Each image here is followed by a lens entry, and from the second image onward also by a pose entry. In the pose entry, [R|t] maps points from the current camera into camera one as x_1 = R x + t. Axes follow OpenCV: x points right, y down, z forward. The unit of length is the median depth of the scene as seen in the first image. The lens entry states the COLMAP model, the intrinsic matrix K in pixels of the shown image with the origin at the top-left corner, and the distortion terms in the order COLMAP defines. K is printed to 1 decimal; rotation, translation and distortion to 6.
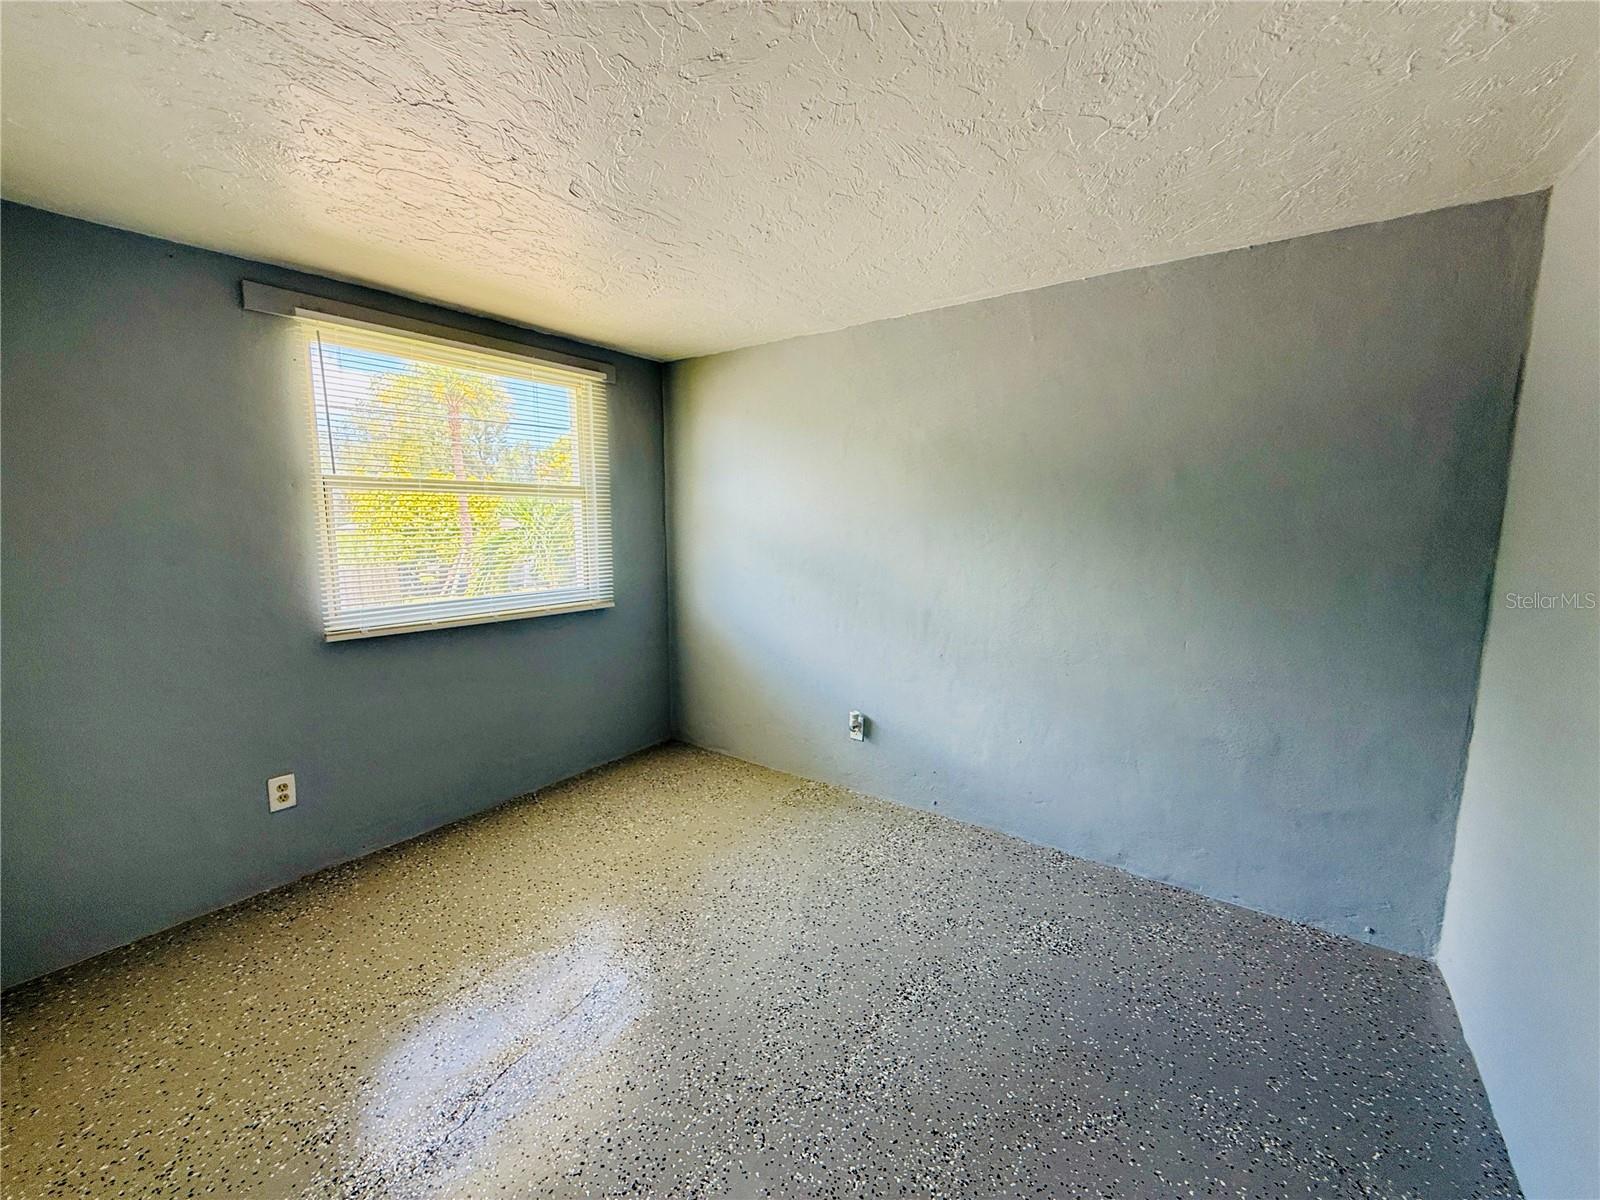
lens RADIAL K [[647.0, 0, 796.5], [0, 647.0, 602.0], [0, 0, 1]] dist [-0.001680, 0.001061]
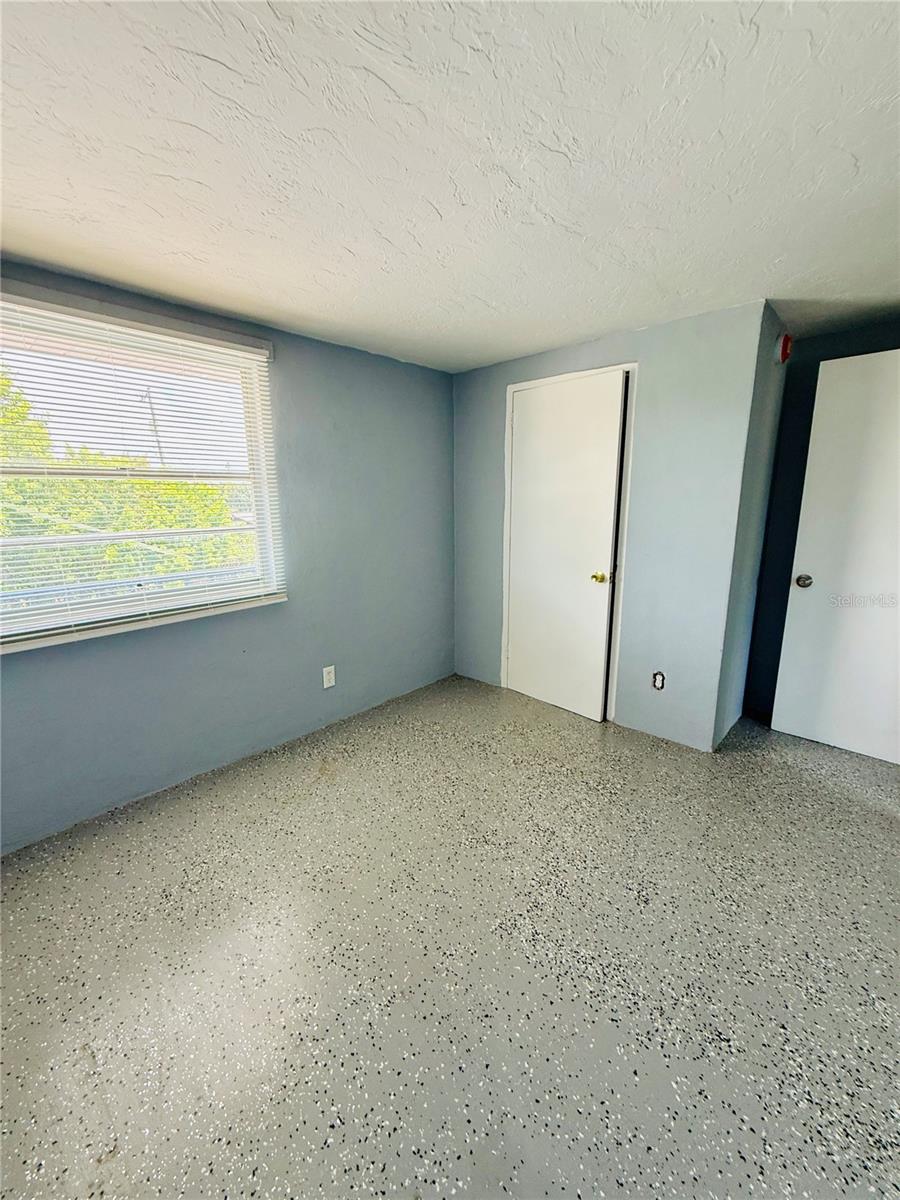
lens RADIAL K [[485.3, 0, 451.7], [0, 485.3, 597.1], [0, 0, 1]] dist [-0.001680, 0.001061]
pose [[0.991755, 0.035213, -0.123220, 0.106983], [-0.025787, 0.996677, 0.077269, -0.086478], [0.125531, -0.073455, 0.989367, 0.457317]]
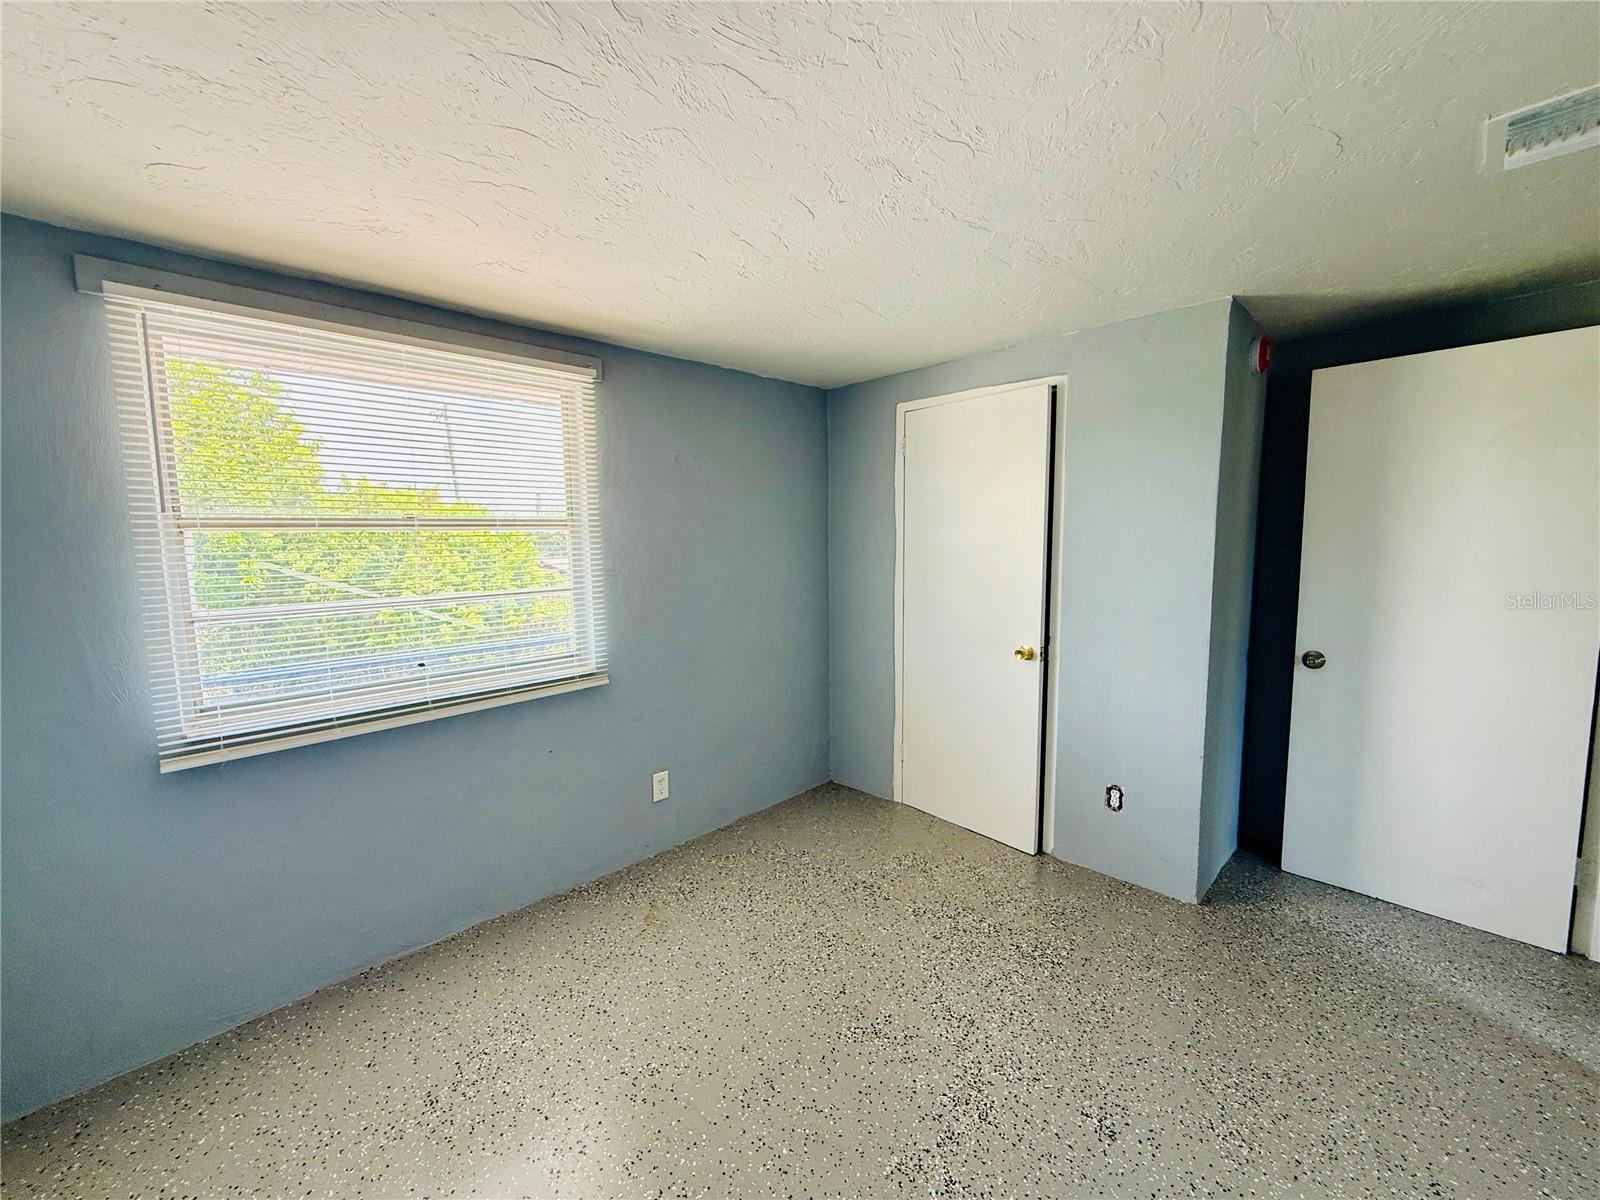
lens RADIAL K [[647.0, 0, 794.4], [0, 647.0, 599.9], [0, 0, 1]] dist [-0.001680, 0.001061]
pose [[0.984788, 0.020749, -0.172519, 0.104375], [-0.025458, 0.999360, -0.025125, -0.109924], [0.171887, 0.029135, 0.984686, 0.453114]]
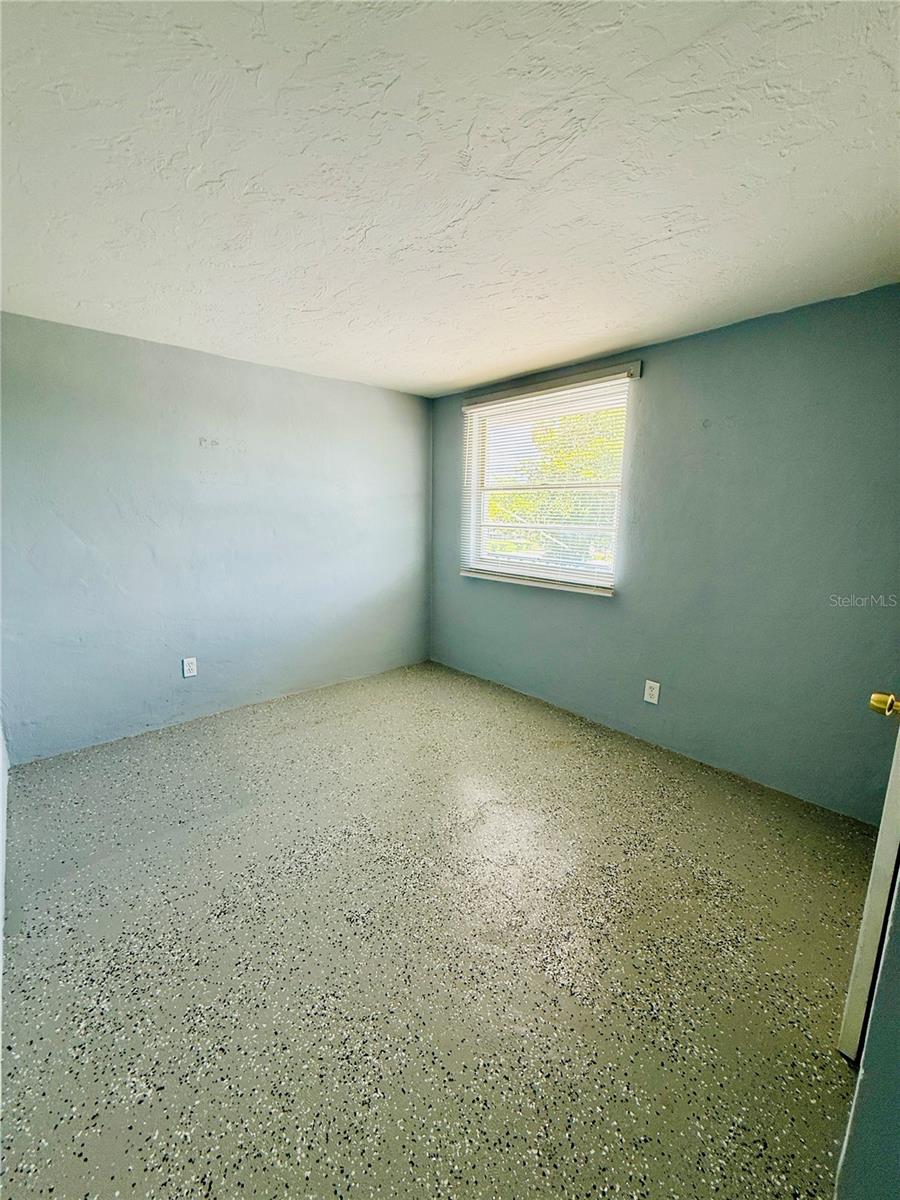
lens RADIAL K [[485.3, 0, 446.9], [0, 485.3, 595.8], [0, 0, 1]] dist [-0.001680, 0.001061]
pose [[-0.237729, 0.187716, -0.953020, 0.910939], [-0.132849, 0.965645, 0.223342, -0.211640], [0.962204, 0.179703, -0.204624, 1.427882]]
